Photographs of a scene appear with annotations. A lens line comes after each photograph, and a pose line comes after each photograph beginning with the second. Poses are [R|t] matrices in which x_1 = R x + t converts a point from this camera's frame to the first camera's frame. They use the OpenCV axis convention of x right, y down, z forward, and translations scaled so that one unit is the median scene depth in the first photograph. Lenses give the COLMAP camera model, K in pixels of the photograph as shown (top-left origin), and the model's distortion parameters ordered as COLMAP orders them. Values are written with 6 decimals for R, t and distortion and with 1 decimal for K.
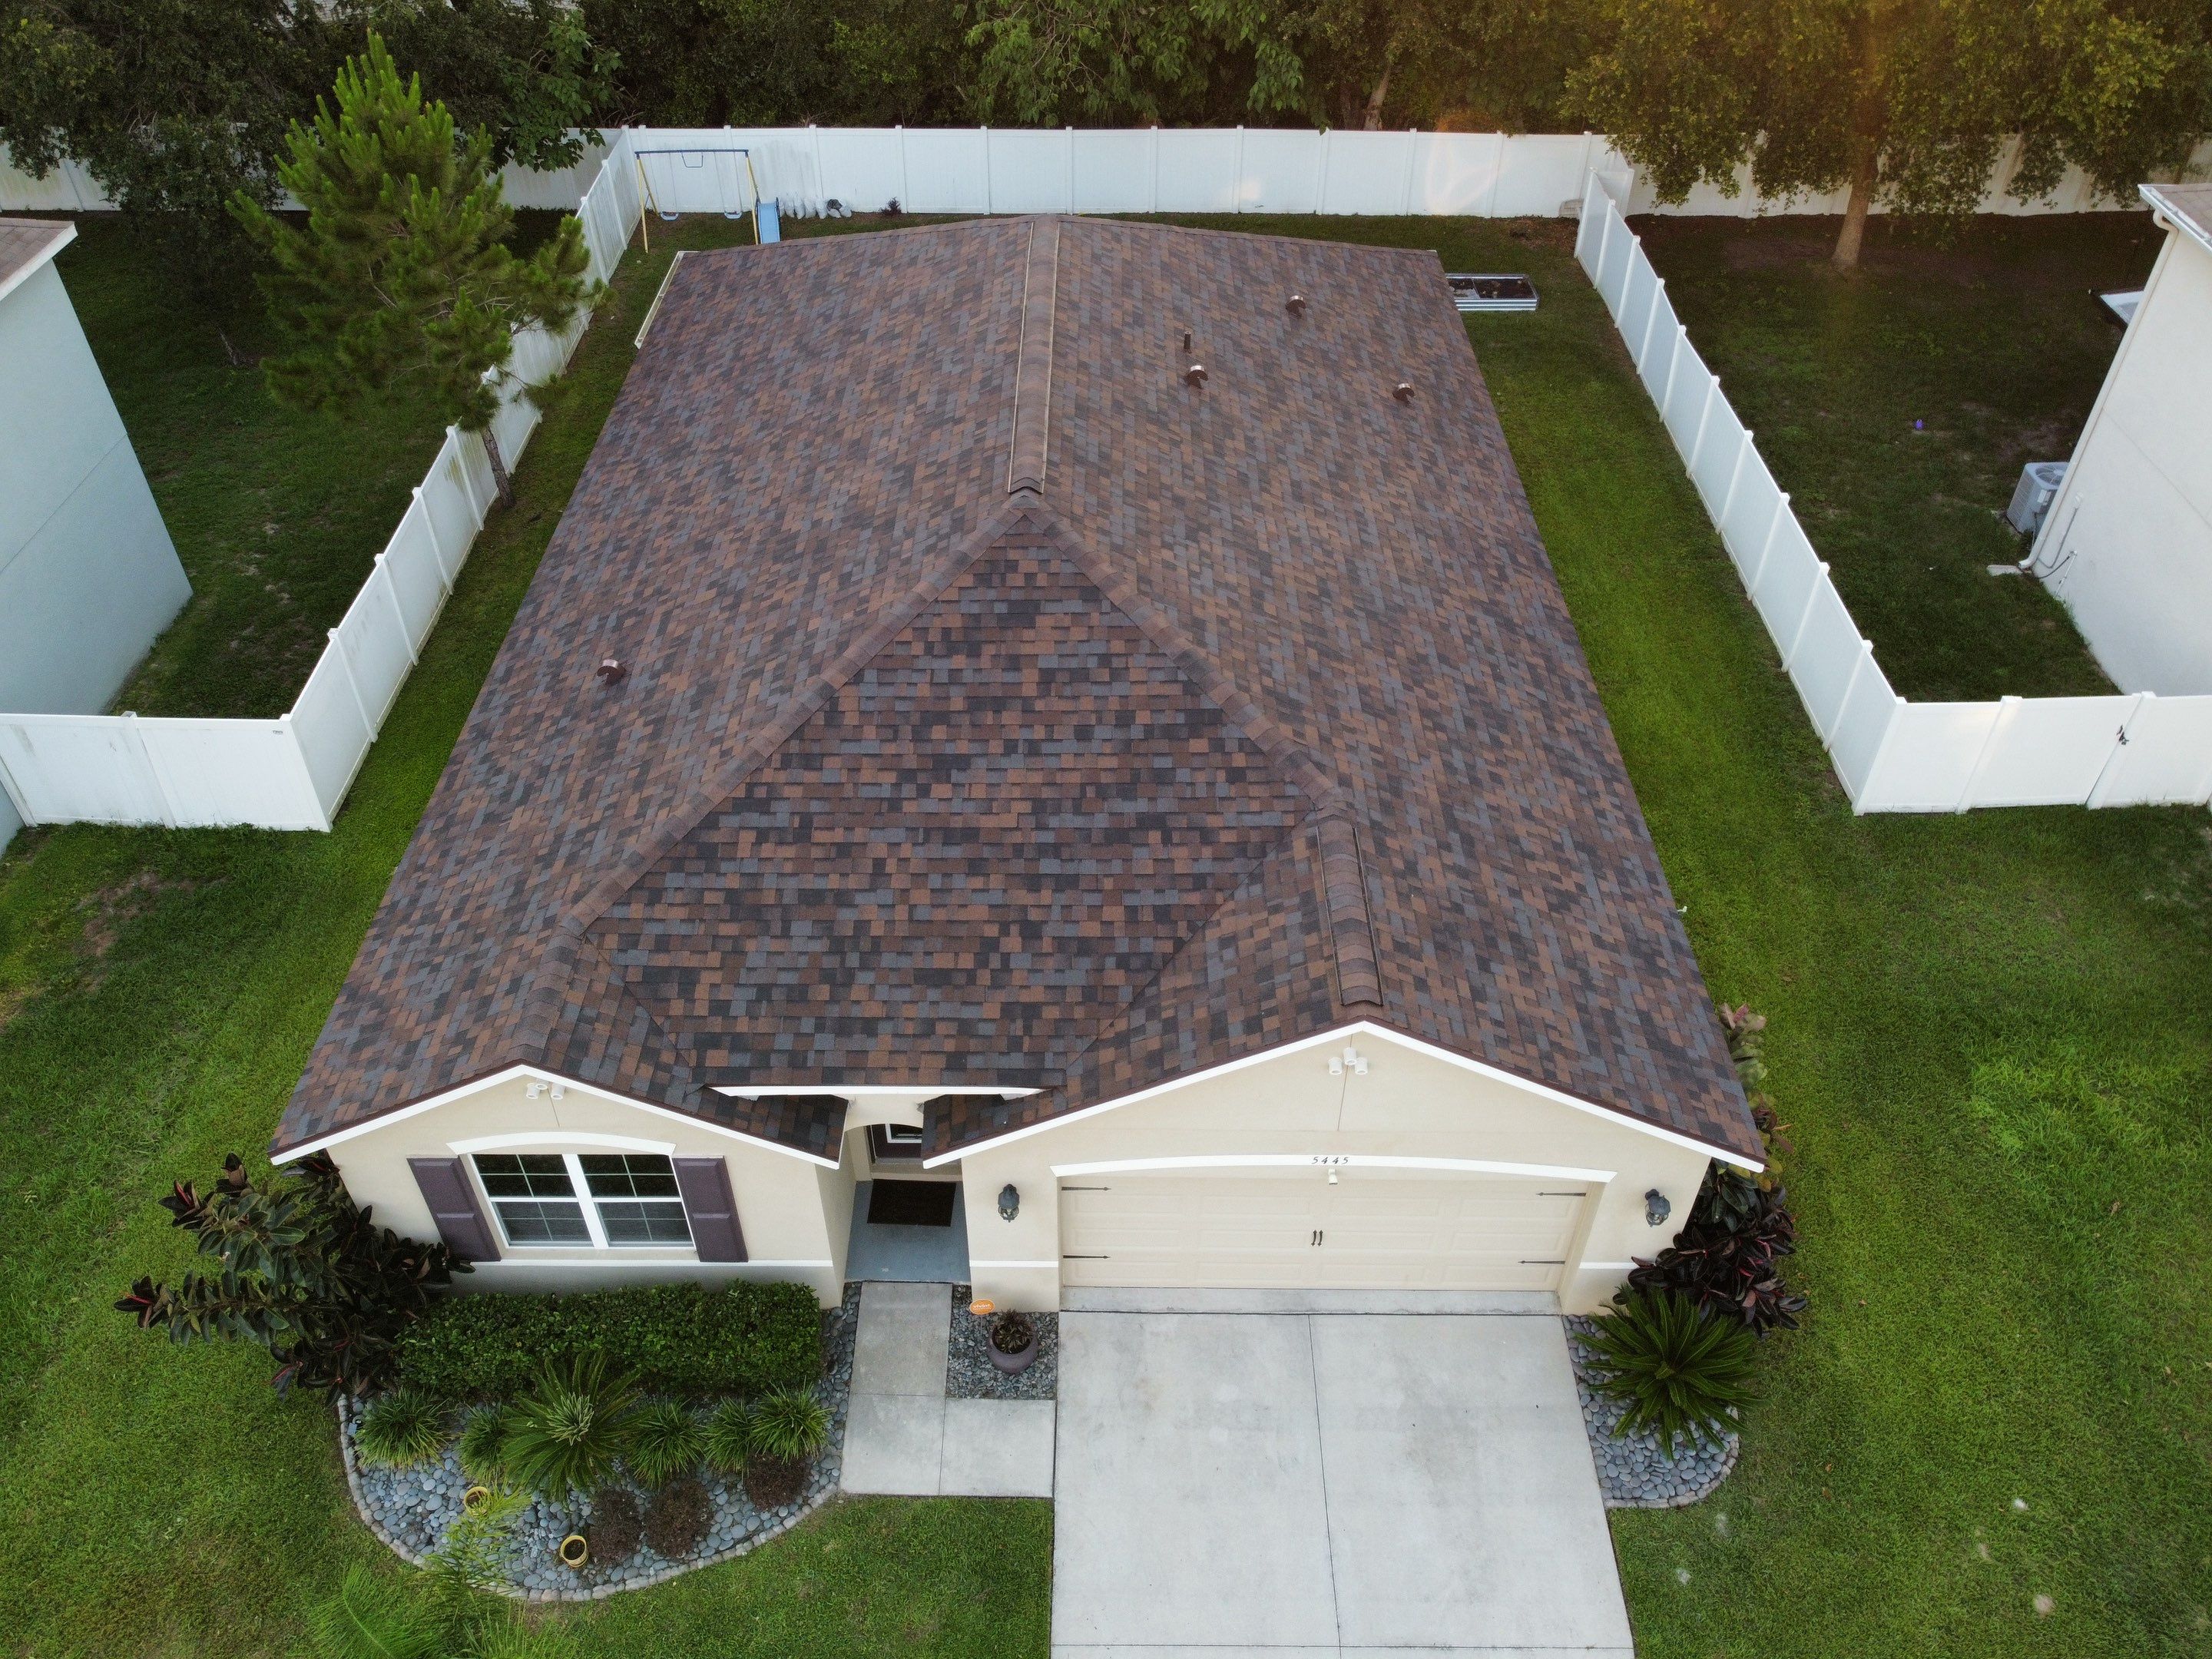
lens RADIAL K [[1685.8, 0, 1070.8], [0, 1685.8, 799.8], [0, 0, 1]] dist [-0.001261, -0.007990]
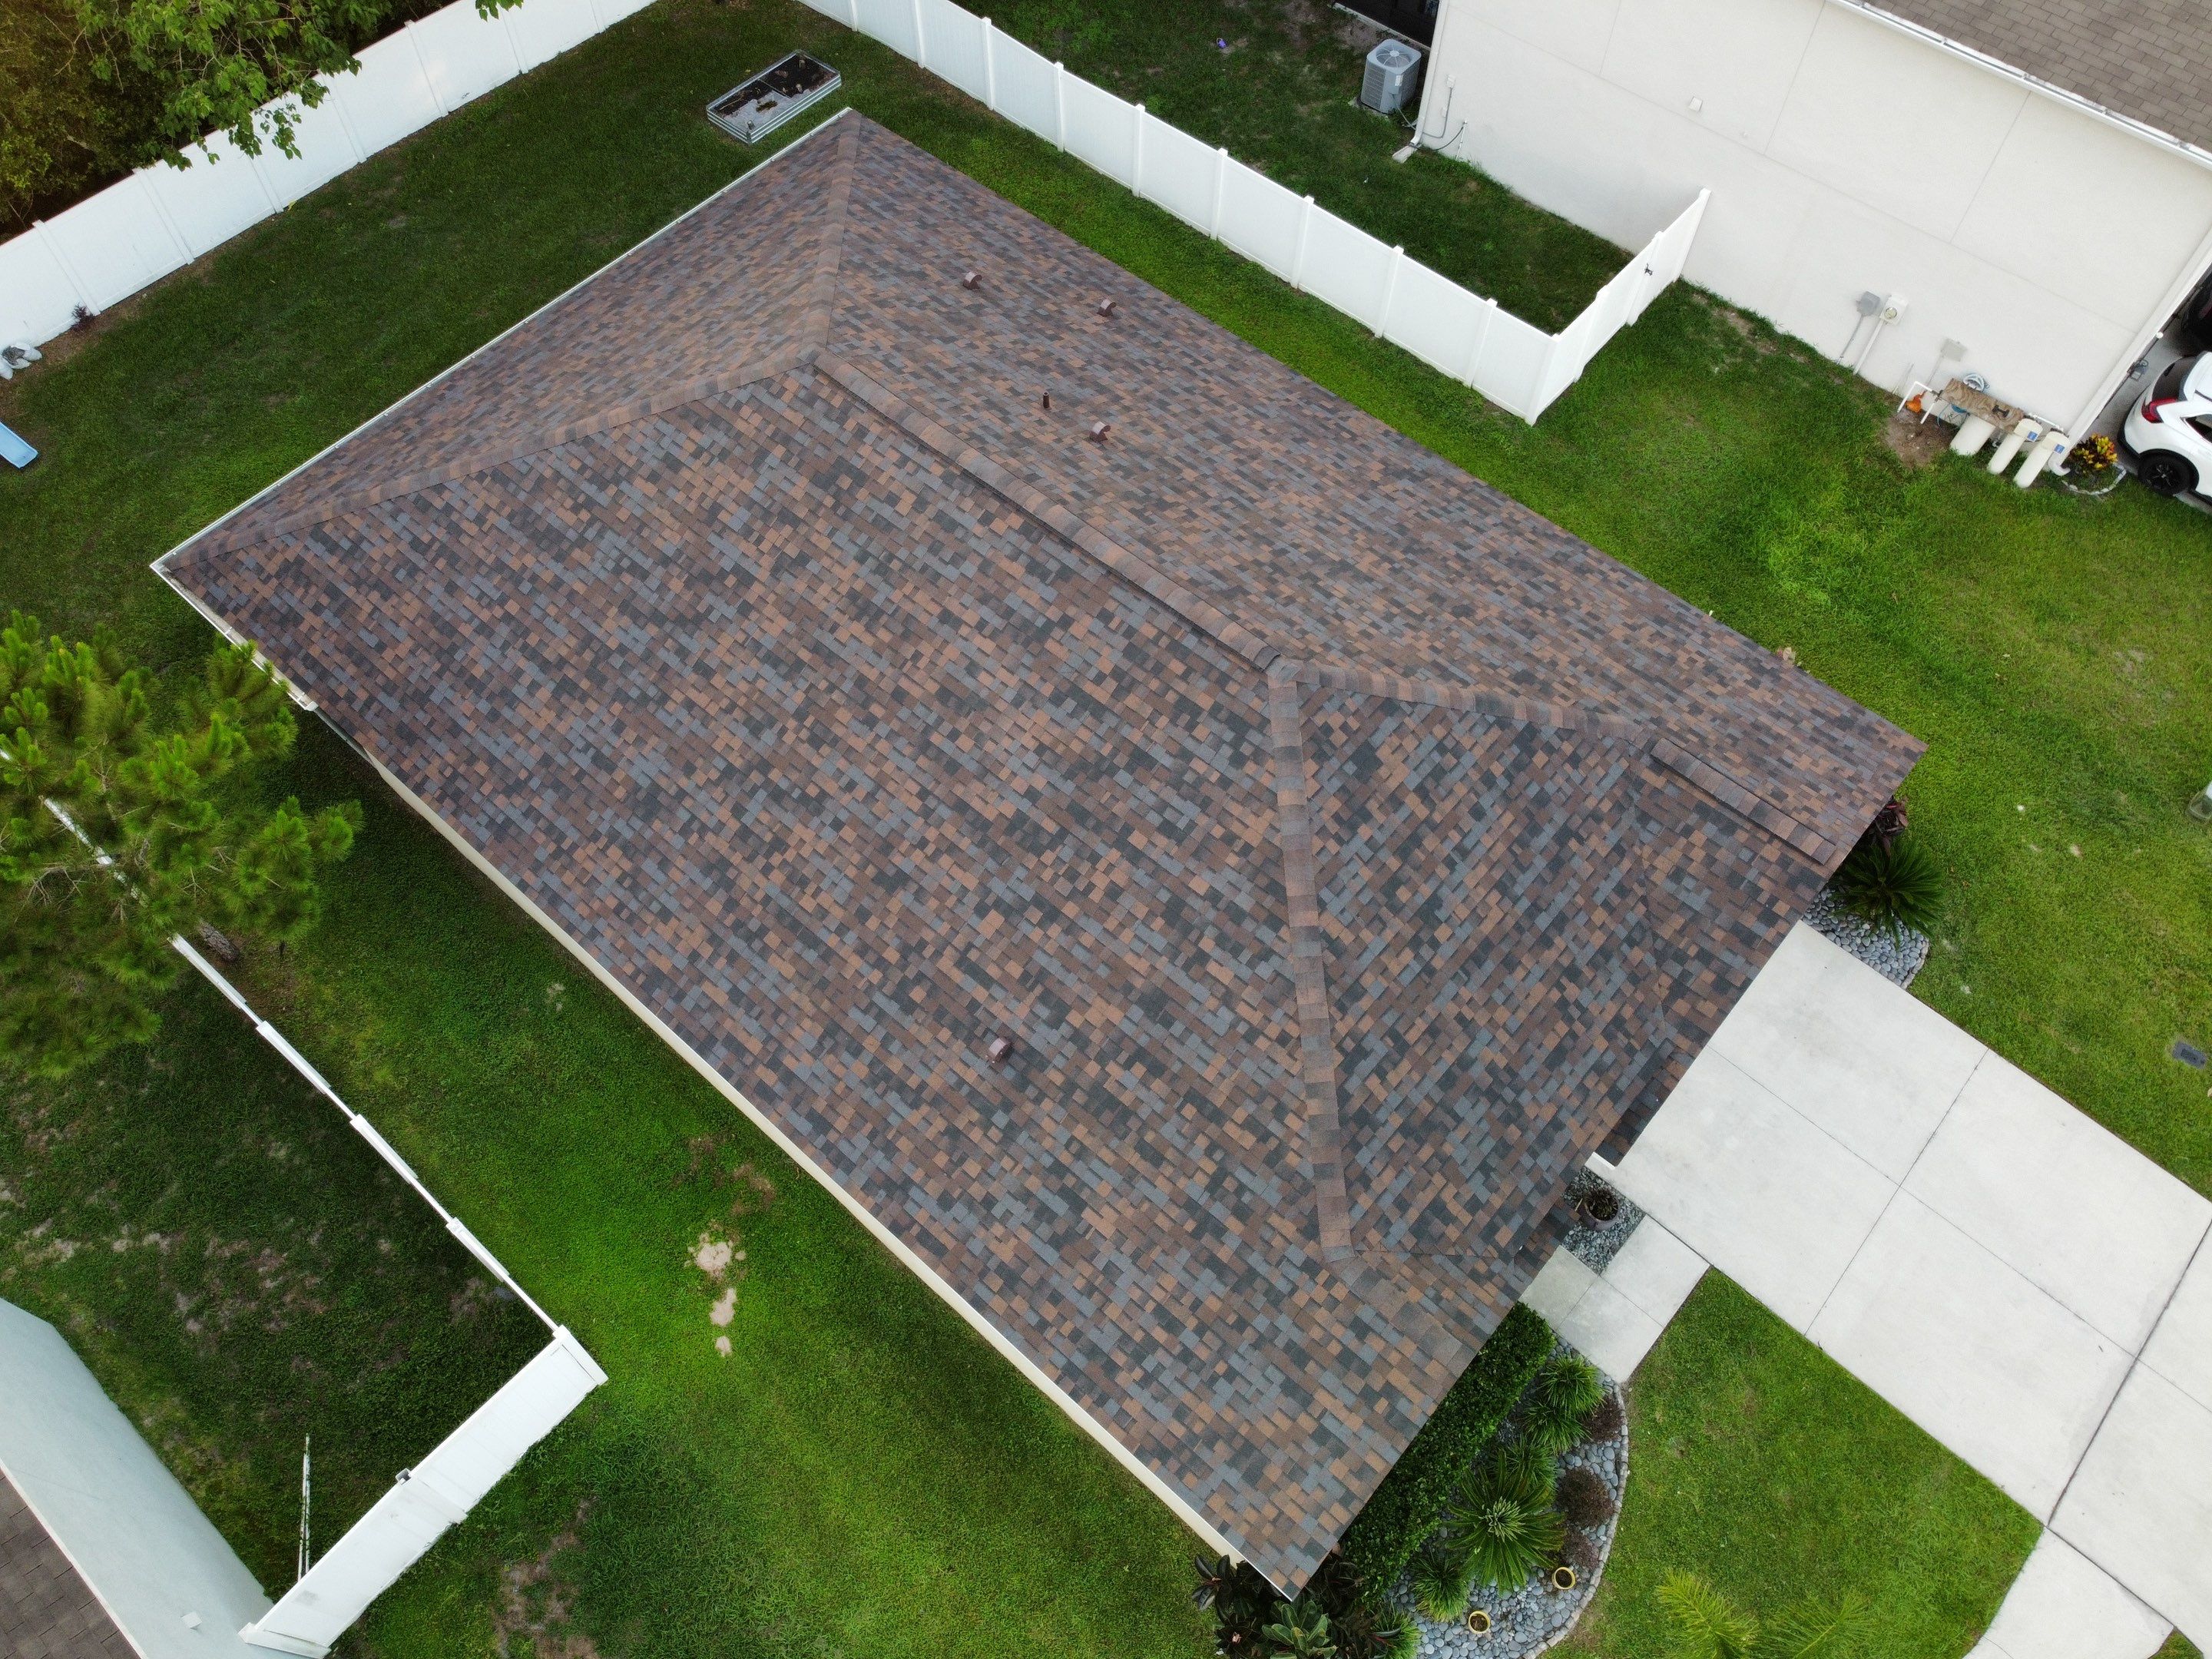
lens RADIAL K [[1685.8, 0, 1074.9], [0, 1685.8, 800.8], [0, 0, 1]] dist [-0.001261, -0.007990]
pose [[0.652287, -0.638206, 0.408918, -0.649031], [0.492455, 0.766944, 0.411442, -0.666691], [-0.576202, -0.067004, 0.814556, 0.218981]]
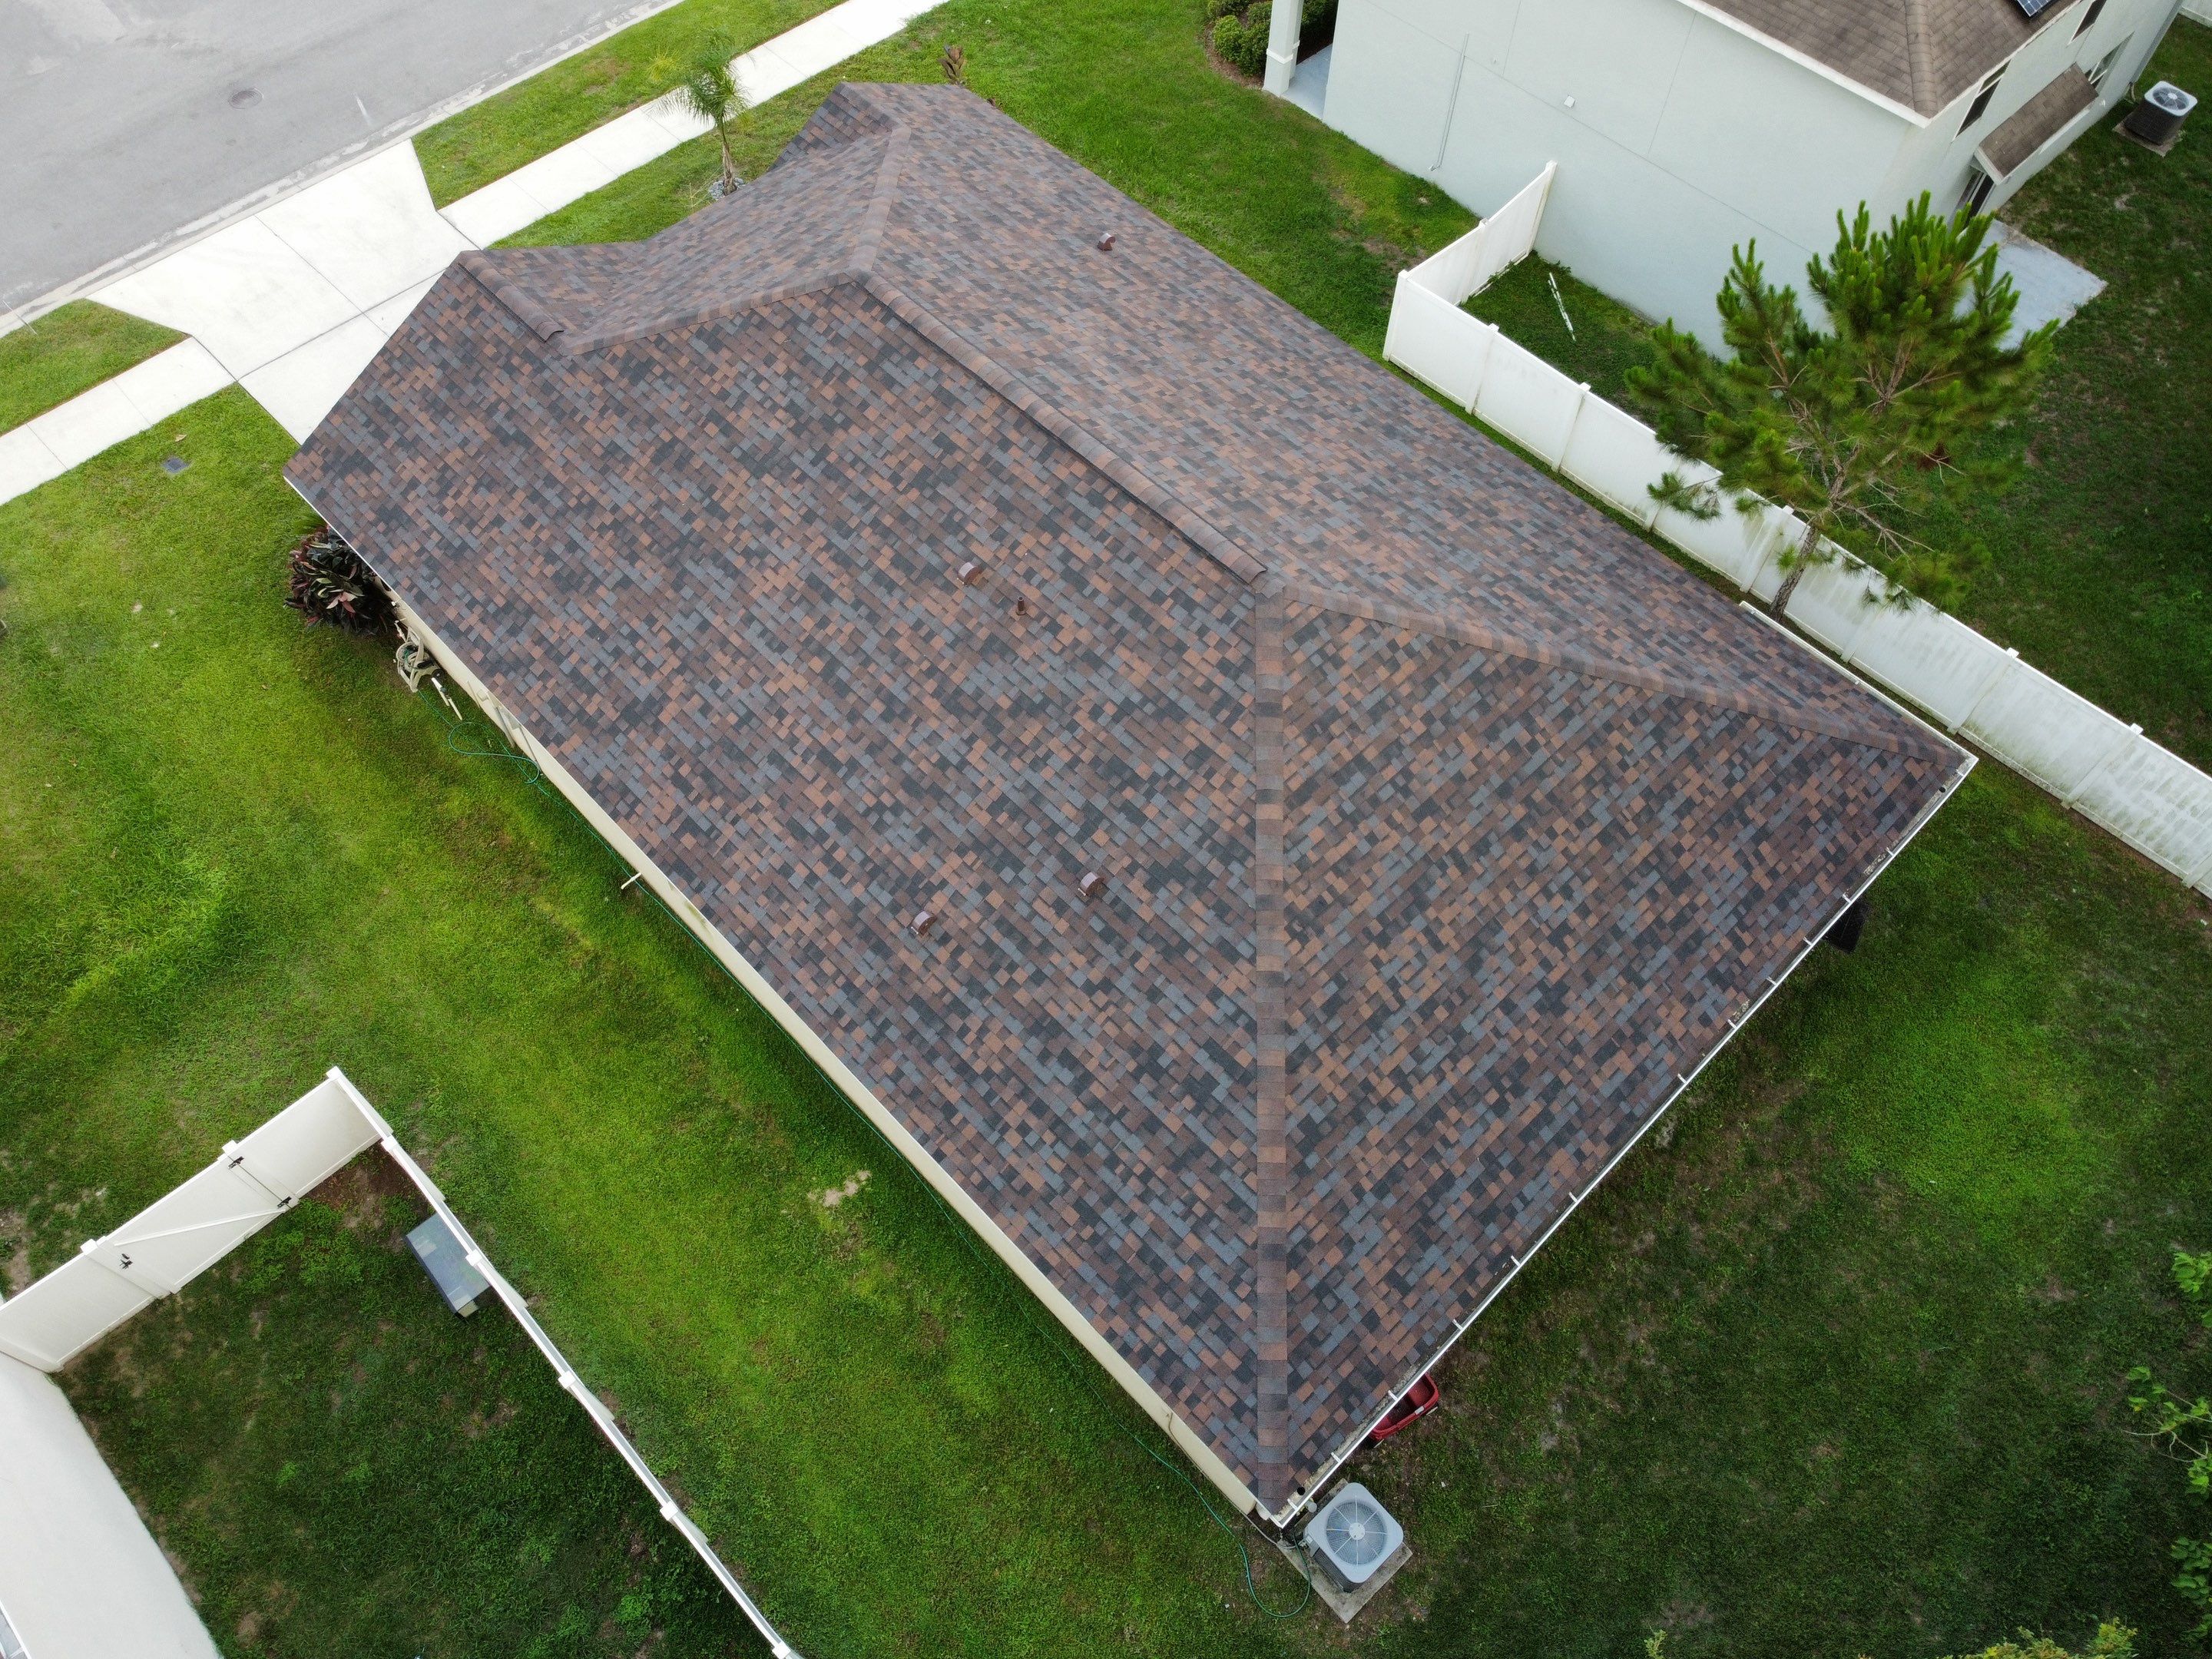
lens RADIAL K [[1685.8, 0, 1078.2], [0, 1685.8, 792.0], [0, 0, 1]] dist [-0.001261, -0.007990]
pose [[-0.710456, 0.596117, -0.374027, 0.621317], [-0.455783, 0.015191, 0.889961, -1.513771], [0.536203, 0.802754, 0.260908, 1.159748]]
